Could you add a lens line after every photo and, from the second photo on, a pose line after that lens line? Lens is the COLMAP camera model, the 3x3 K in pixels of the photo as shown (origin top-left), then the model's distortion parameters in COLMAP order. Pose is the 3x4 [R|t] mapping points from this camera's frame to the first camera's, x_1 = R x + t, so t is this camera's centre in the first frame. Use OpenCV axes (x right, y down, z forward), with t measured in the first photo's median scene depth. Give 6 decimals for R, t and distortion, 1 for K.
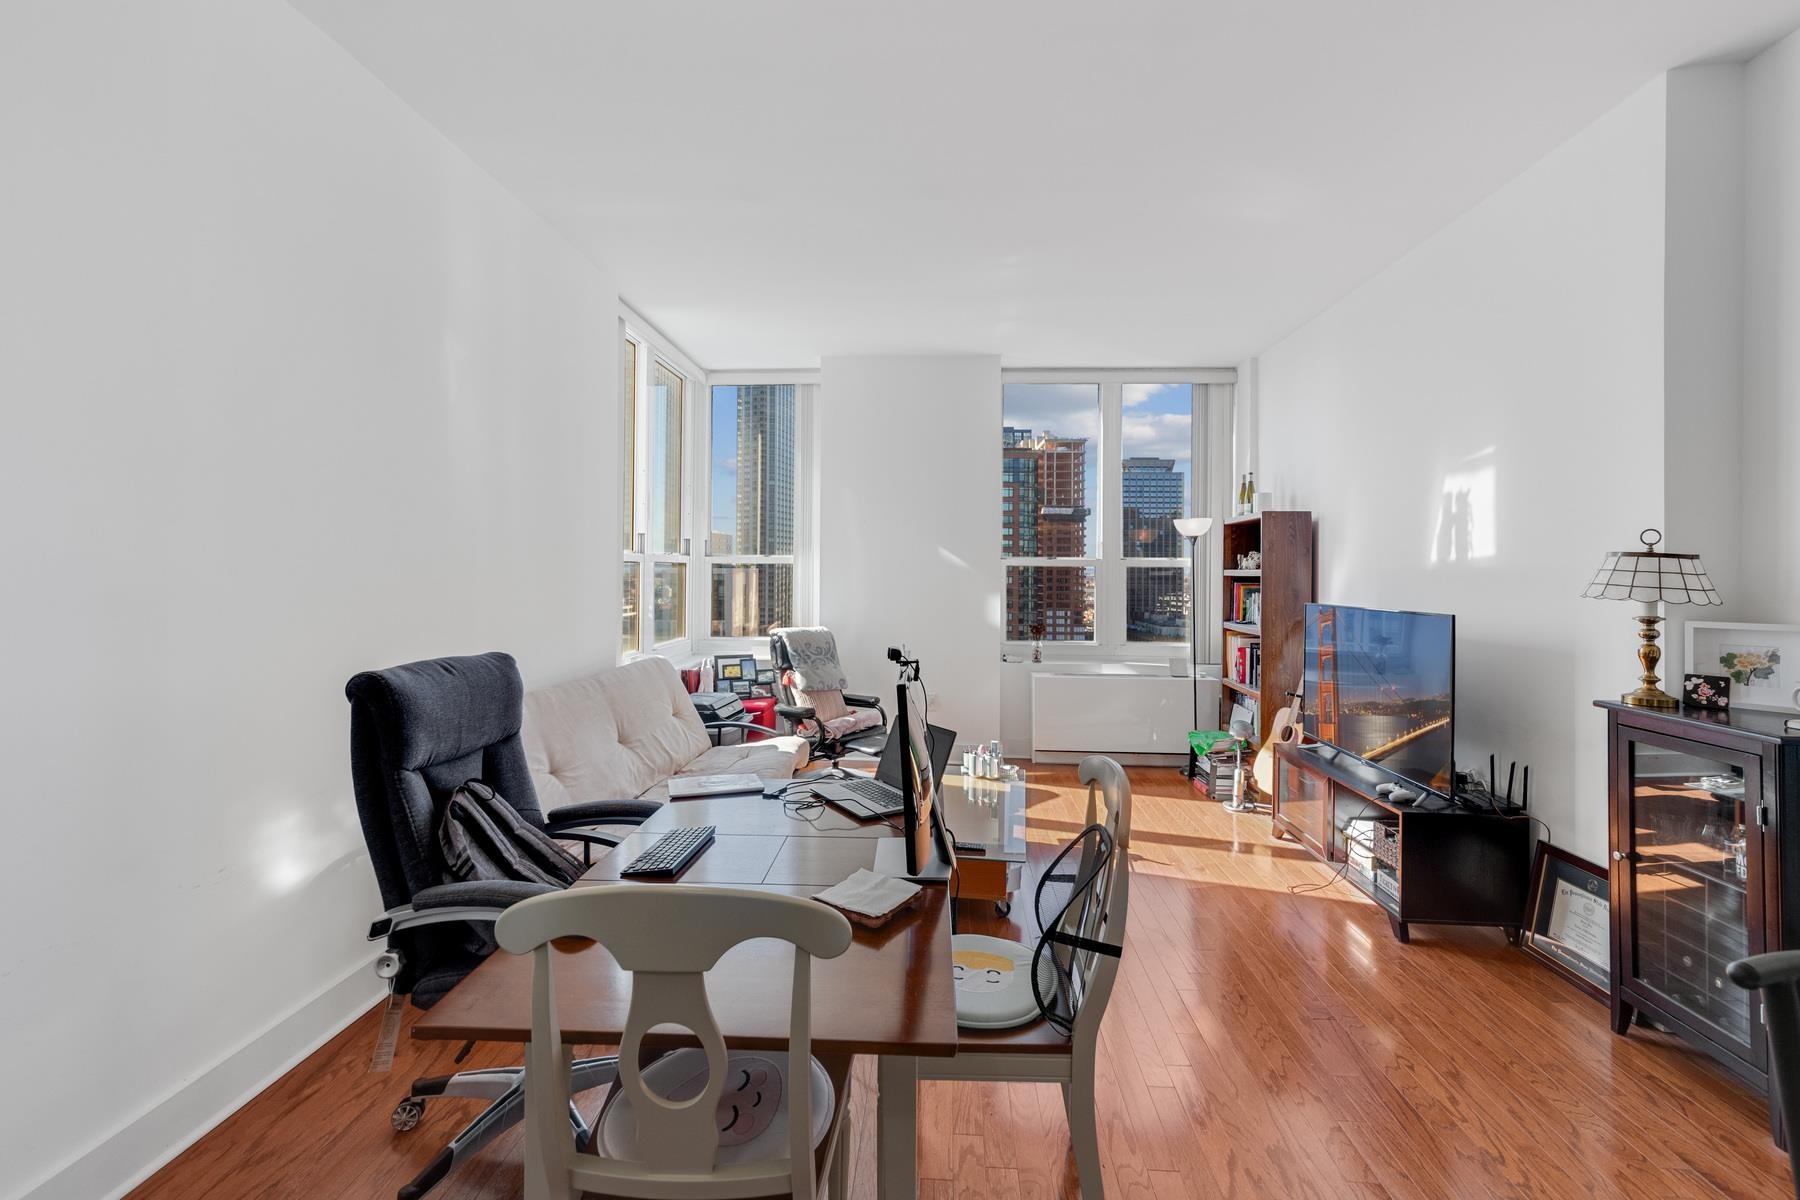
lens RADIAL K [[756.9, 0, 900.9], [0, 756.9, 566.5], [0, 0, 1]] dist [-0.000367, -0.000190]
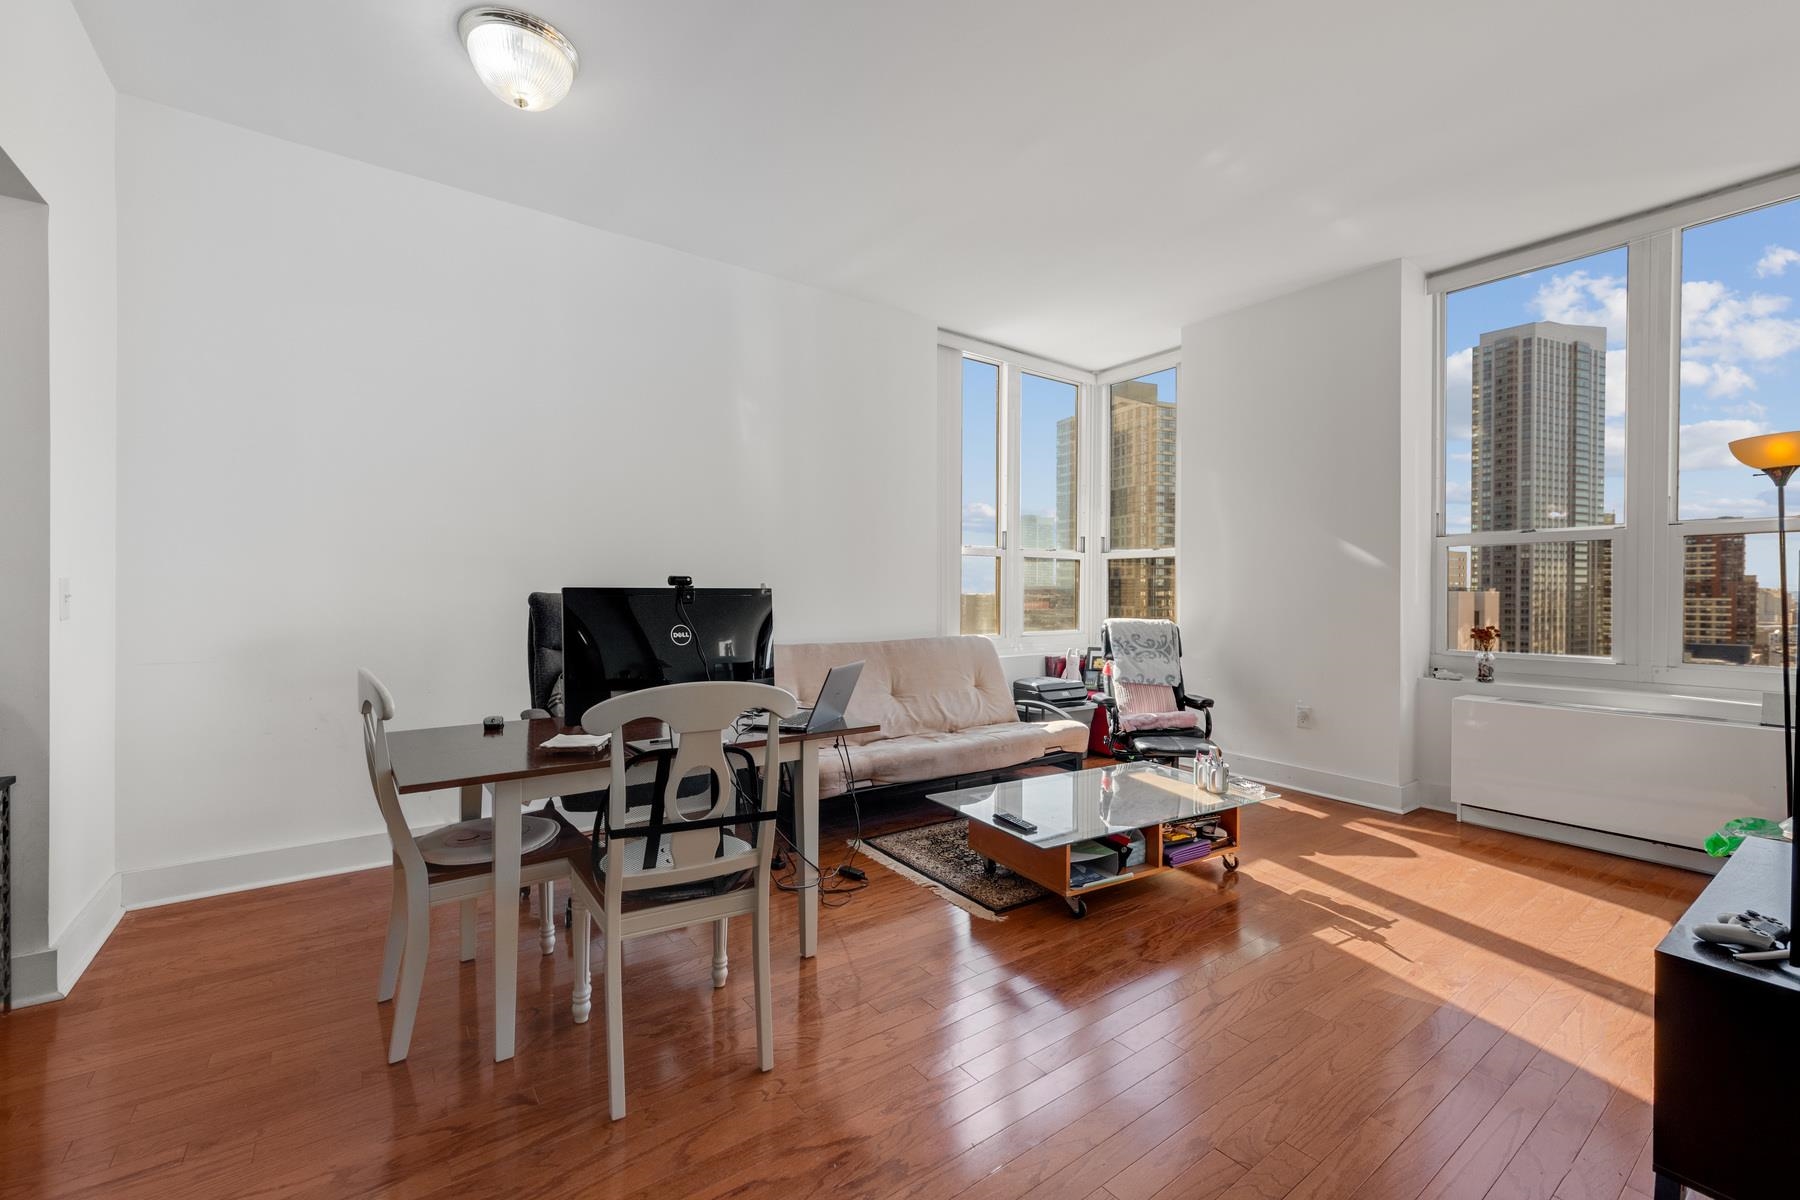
lens RADIAL K [[743.6, 0, 900.0], [0, 743.6, 600.0], [0, 0, 1]] dist [-0.000913, -0.000392]
pose [[0.641509, 0.003203, -0.767109, 0.415761], [0.005994, 0.999940, 0.009187, 0.048697], [0.767092, -0.010492, 0.641451, 0.173913]]
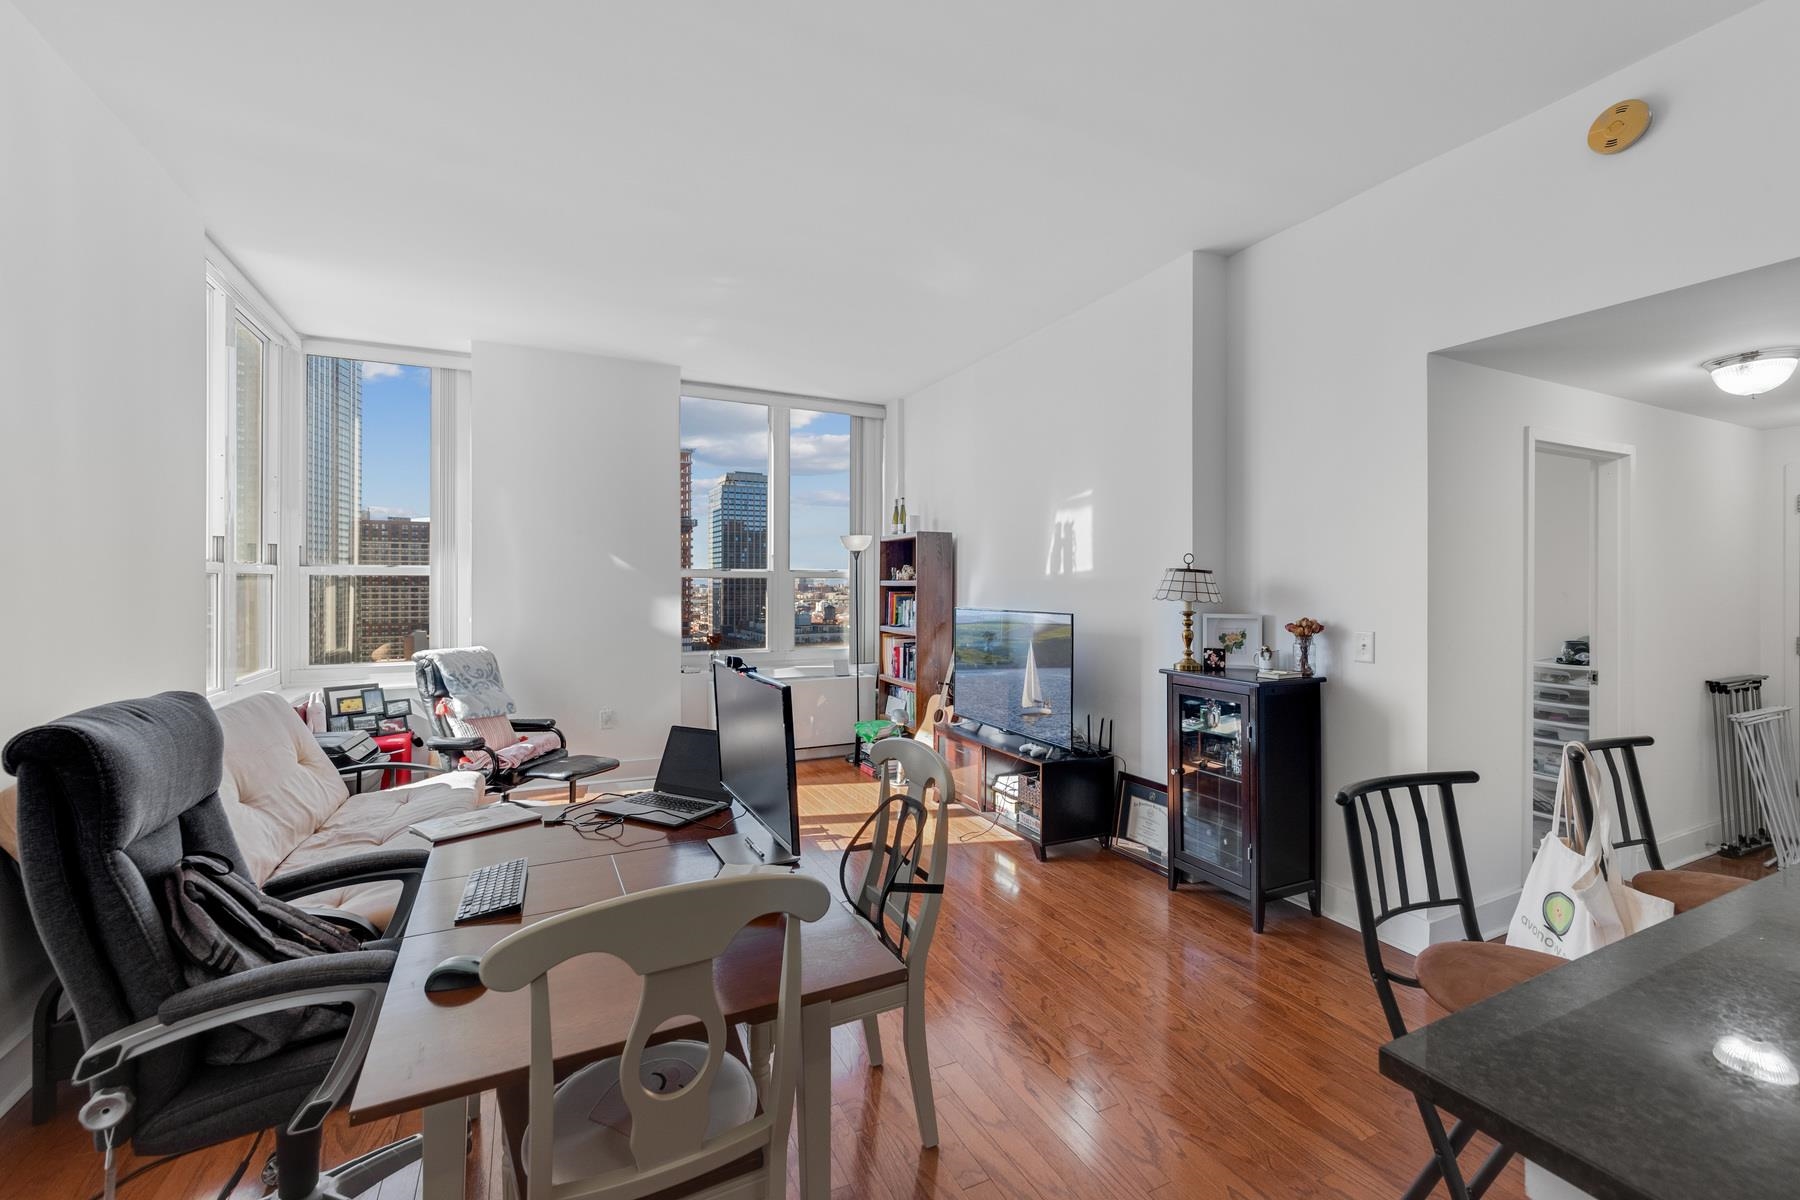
lens RADIAL K [[750.4, 0, 900.4], [0, 750.4, 585.7], [0, 0, 1]] dist [0.000710, -0.000070]
pose [[0.872030, -0.006613, 0.489408, -0.112086], [0.001040, 0.999932, 0.011658, -0.001216], [-0.489452, -0.009657, 0.871977, -0.011496]]
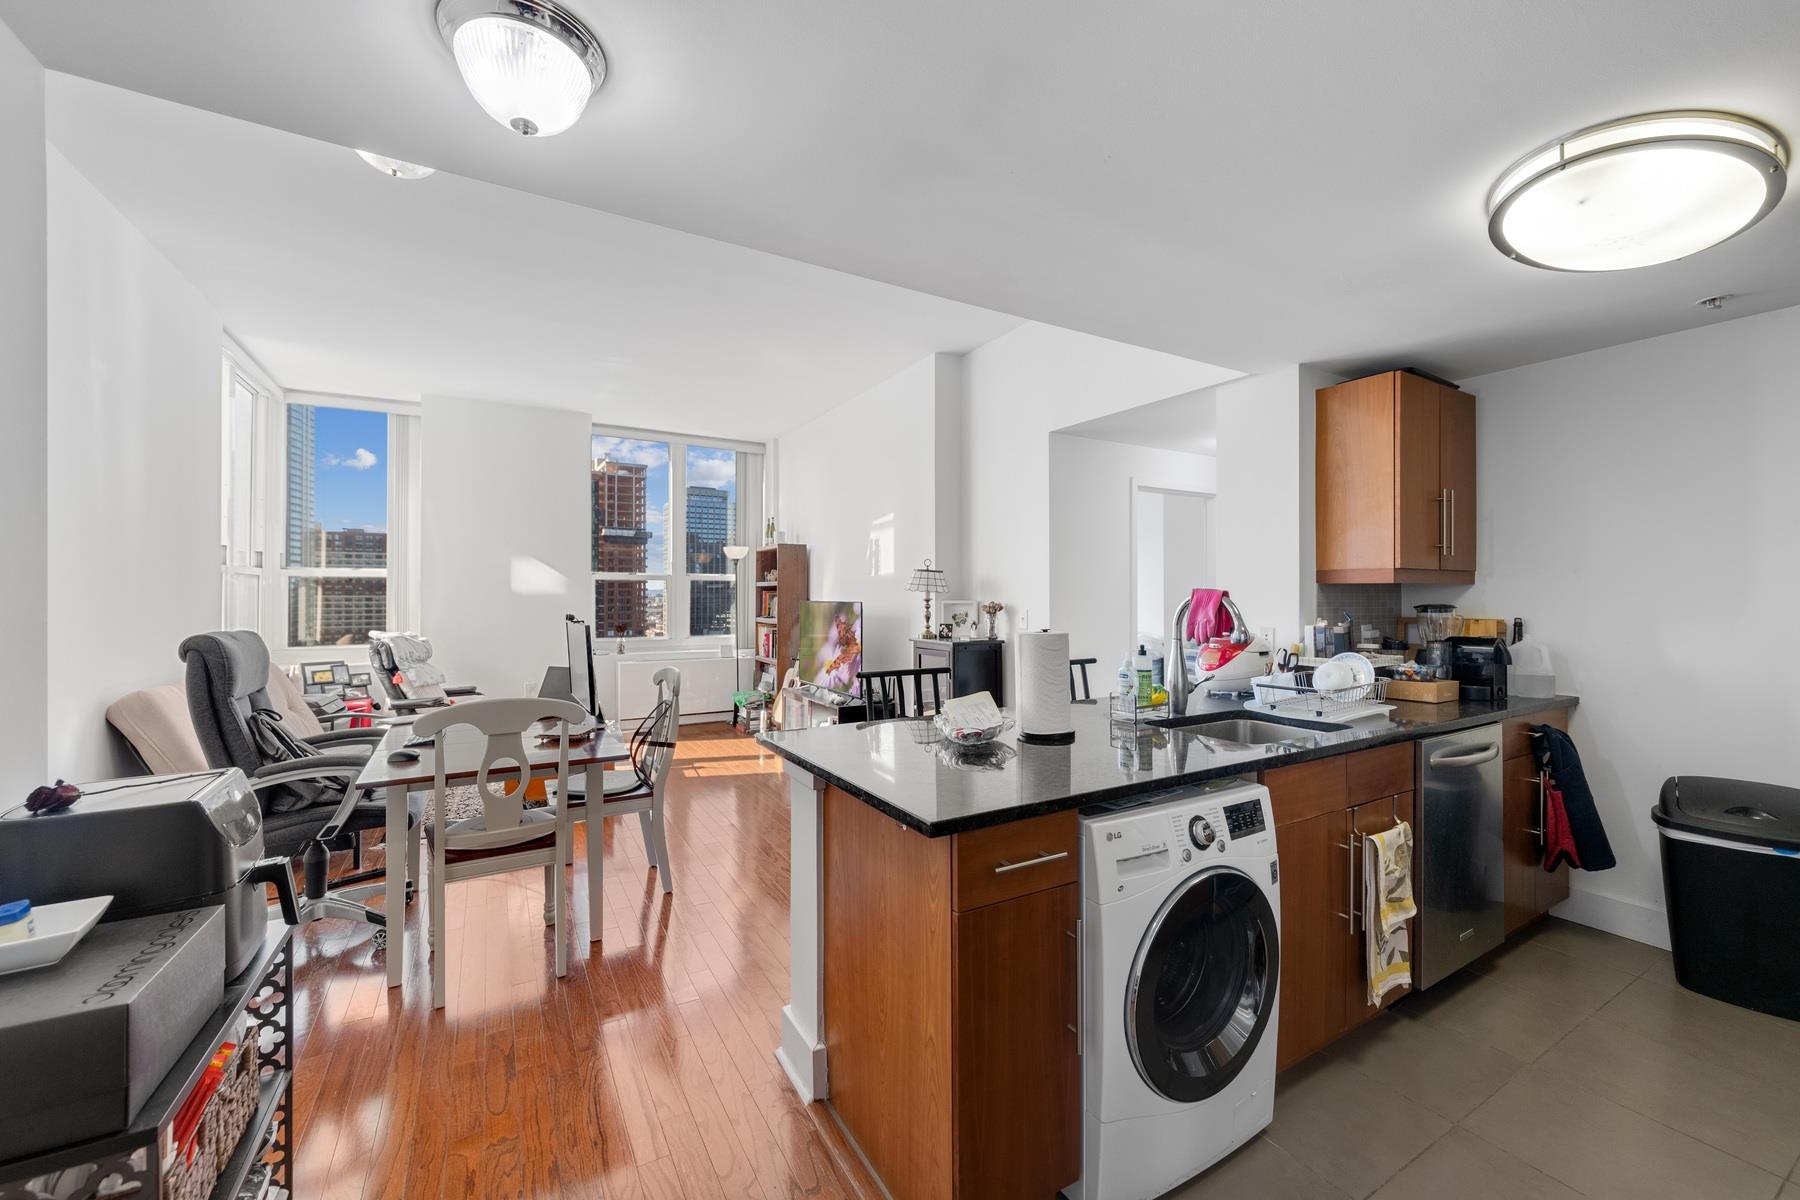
lens RADIAL K [[705.9, 0, 900.2], [0, 705.9, 591.4], [0, 0, 1]] dist [-0.003871, 0.000017]
pose [[0.834380, -0.004738, 0.551170, -0.101018], [0.001423, 0.999978, 0.006443, 0.014630], [-0.551188, -0.004592, 0.834368, -0.315609]]
